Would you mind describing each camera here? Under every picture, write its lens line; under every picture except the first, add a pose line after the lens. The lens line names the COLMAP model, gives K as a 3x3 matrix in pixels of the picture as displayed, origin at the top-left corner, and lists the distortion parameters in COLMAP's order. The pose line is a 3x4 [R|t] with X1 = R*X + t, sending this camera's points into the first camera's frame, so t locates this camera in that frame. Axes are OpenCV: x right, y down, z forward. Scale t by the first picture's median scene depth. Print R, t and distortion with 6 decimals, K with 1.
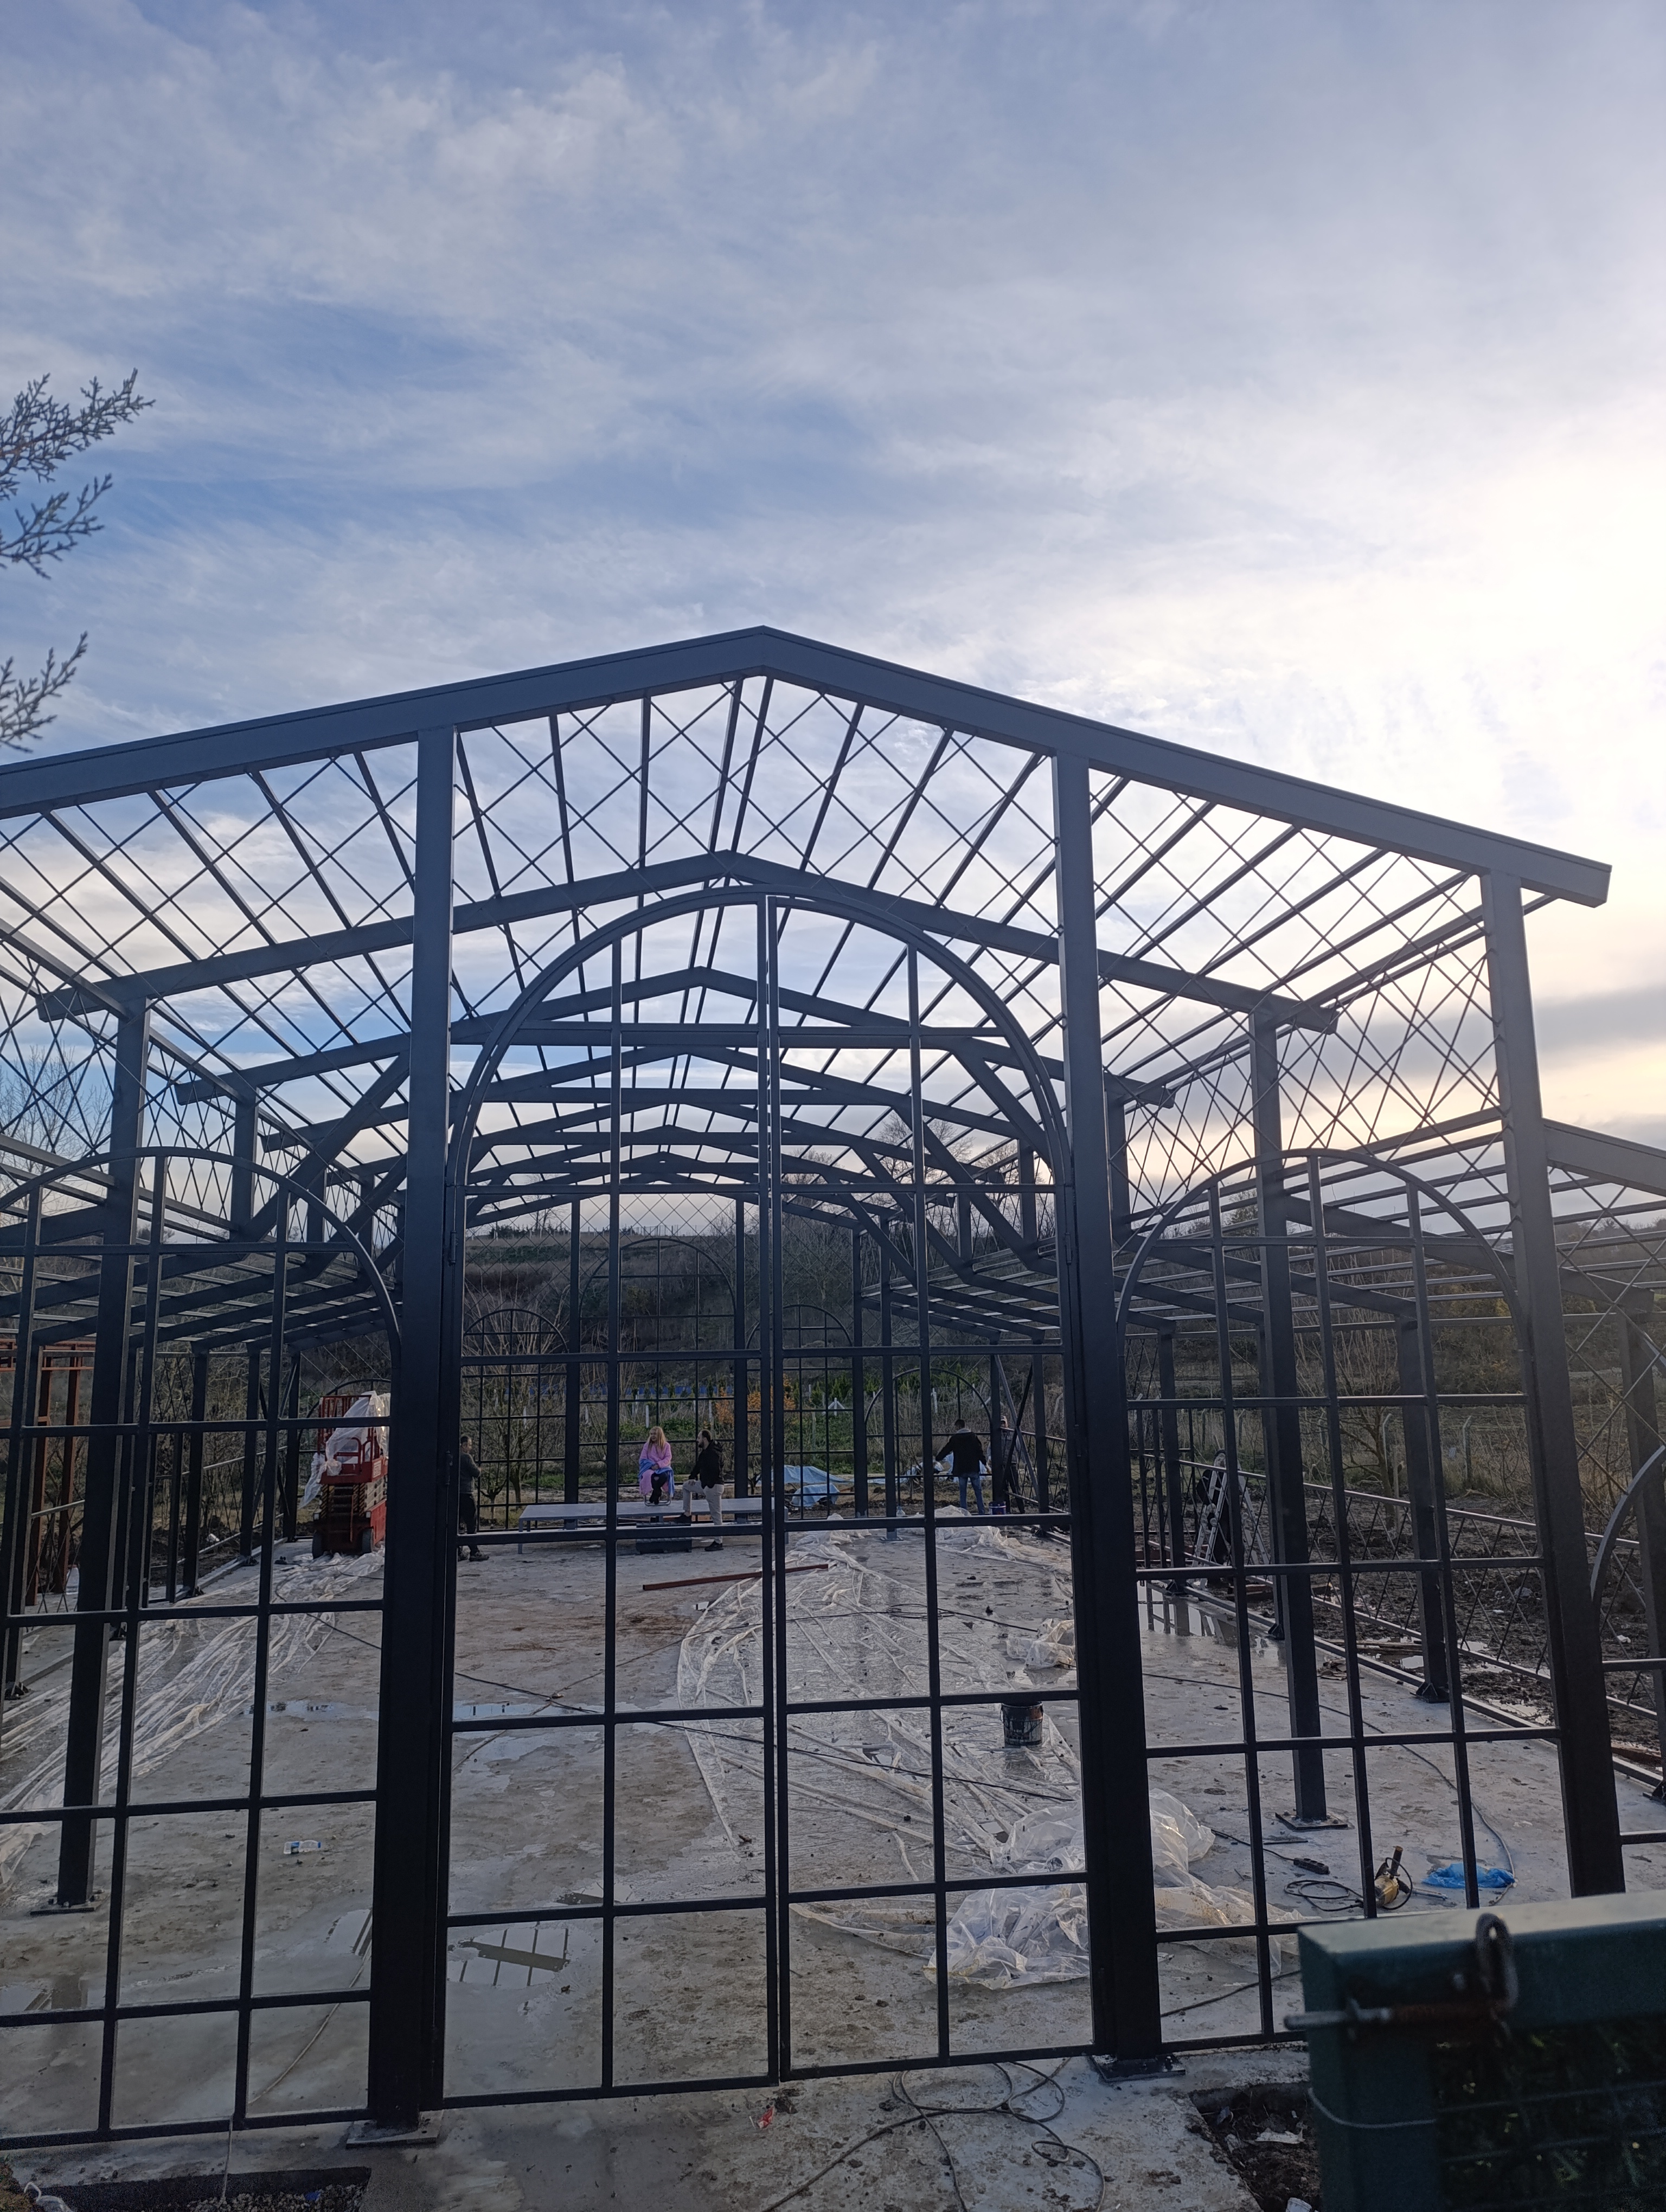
lens RADIAL K [[1498.3, 0, 833.0], [0, 1498.3, 1106.0], [0, 0, 1]] dist [0.058288, -0.064305]
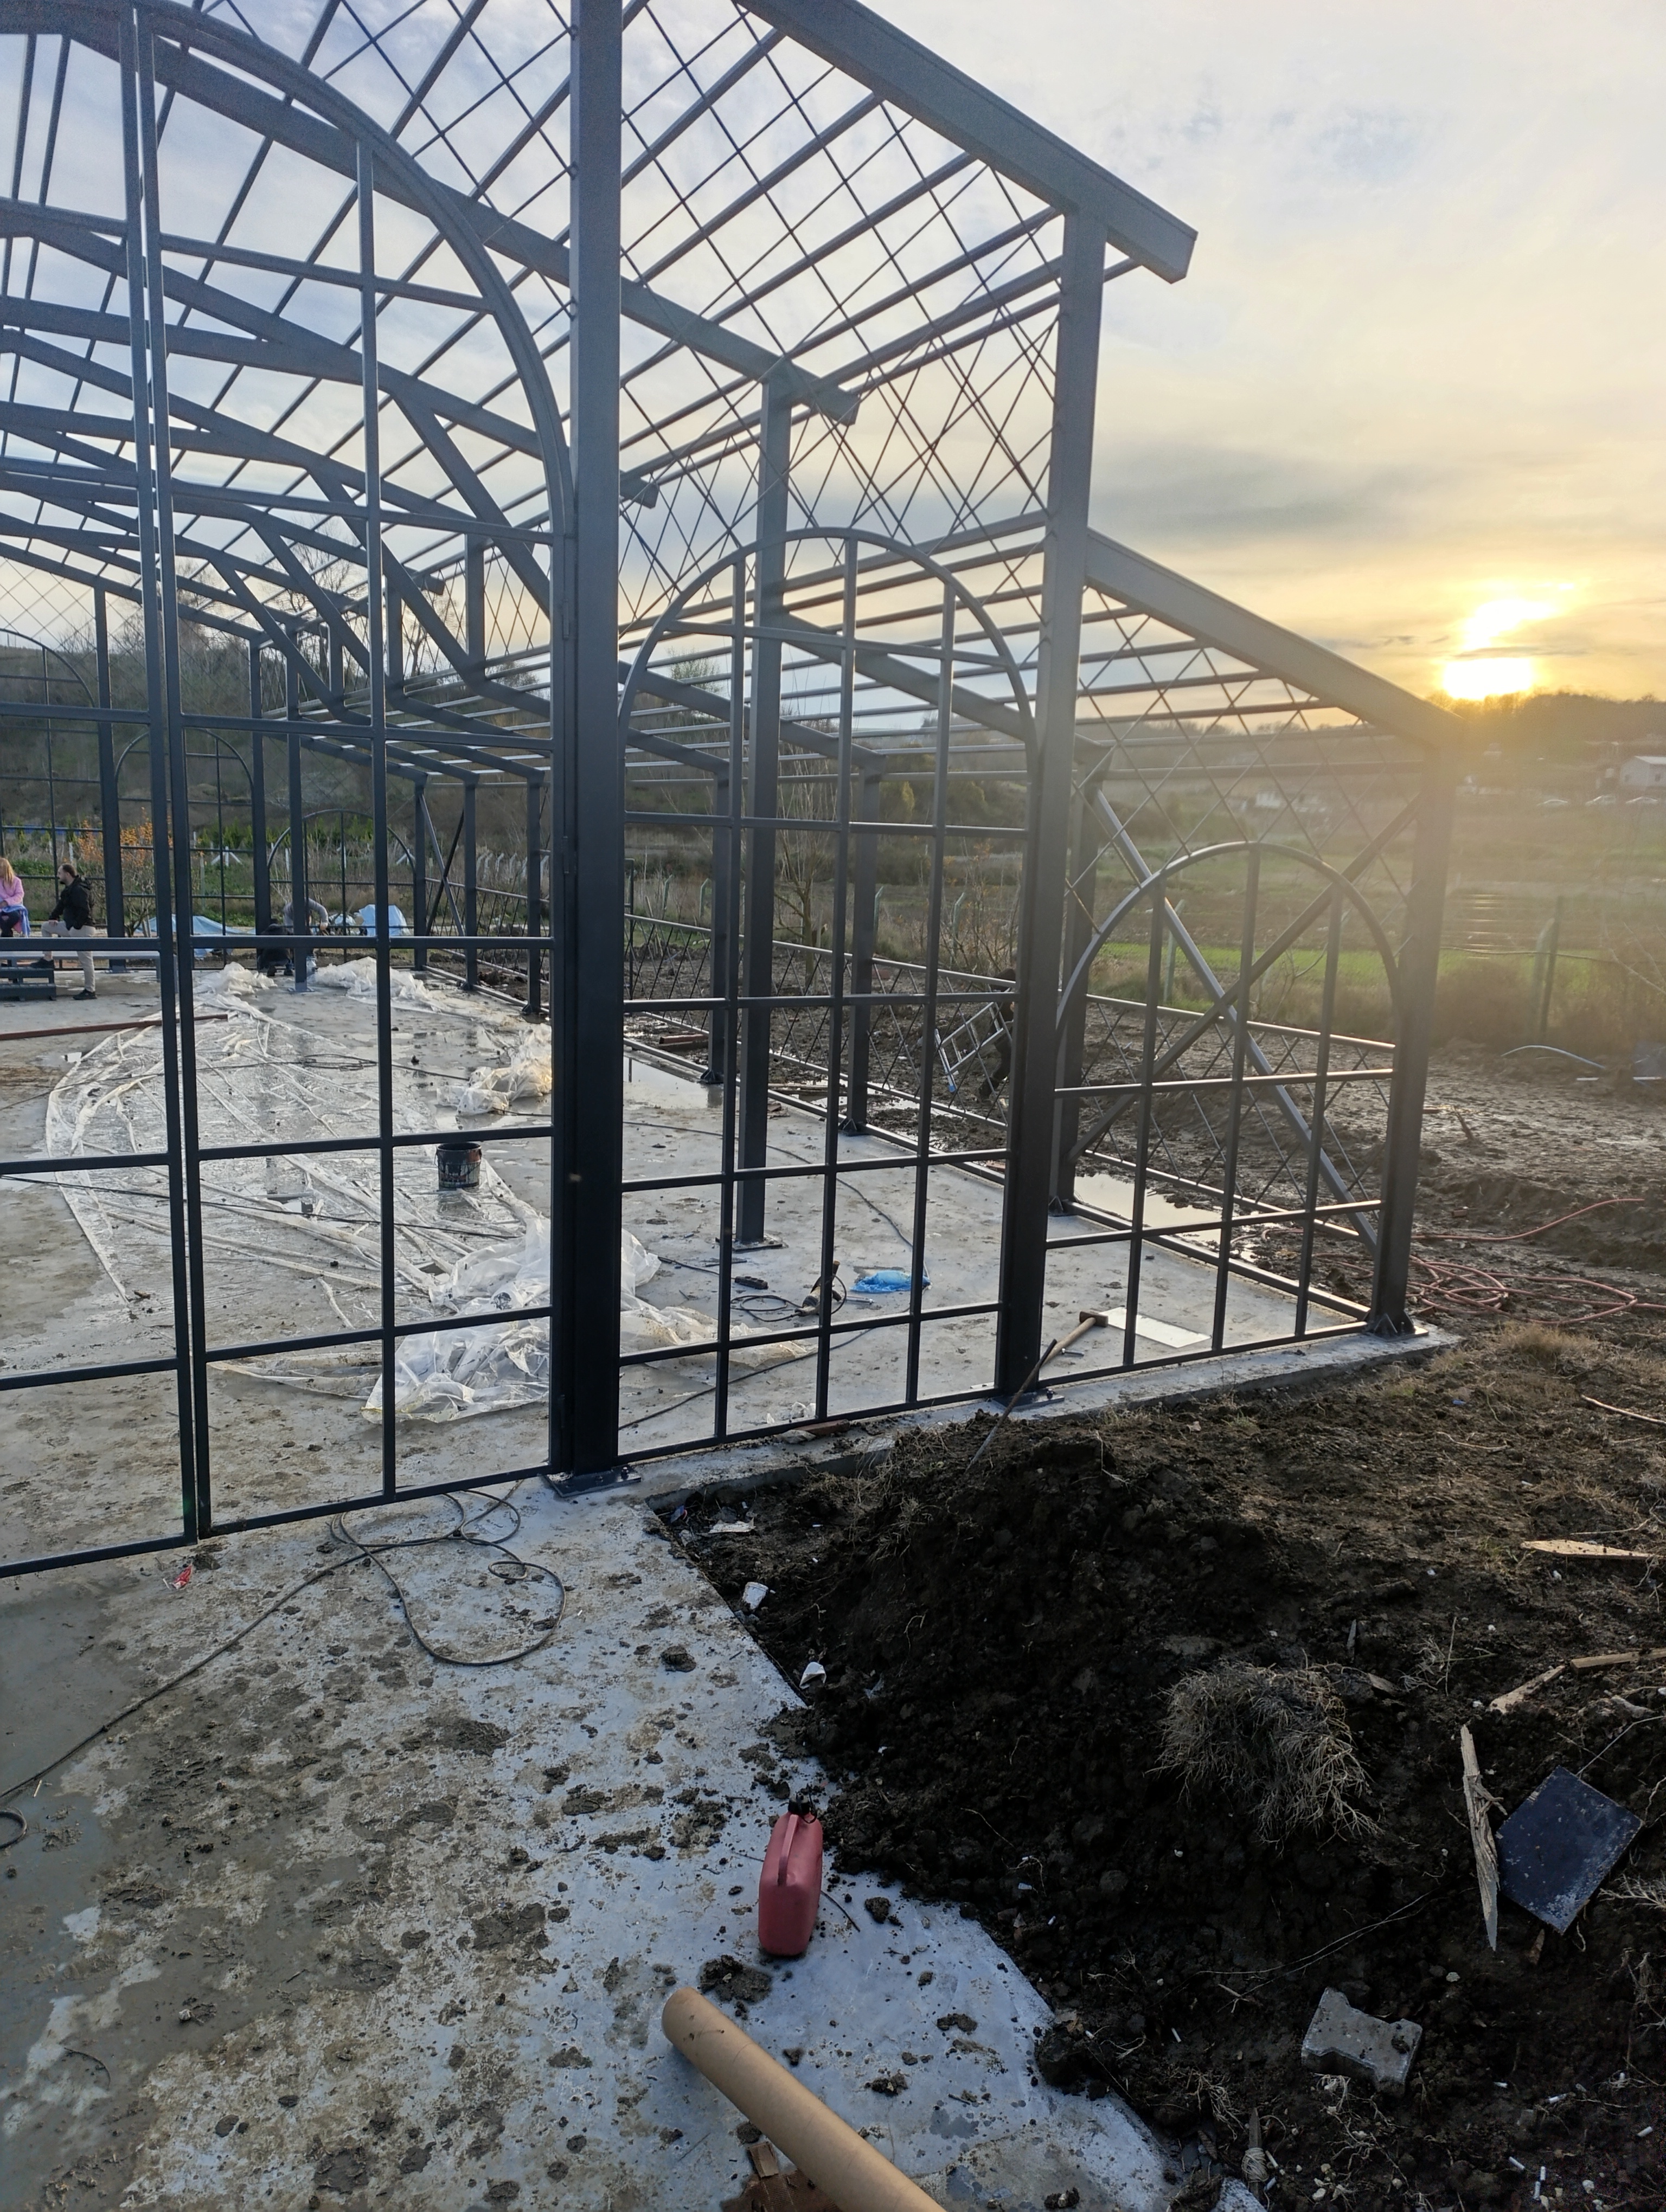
lens RADIAL K [[1469.2, 0, 833.0], [0, 1469.2, 1106.0], [0, 0, 1]] dist [0.030220, -0.053621]
pose [[0.923409, -0.013940, 0.383565, -0.017690], [-0.116838, 0.941703, 0.315506, 0.074775], [-0.365603, -0.336156, 0.867948, 0.173603]]
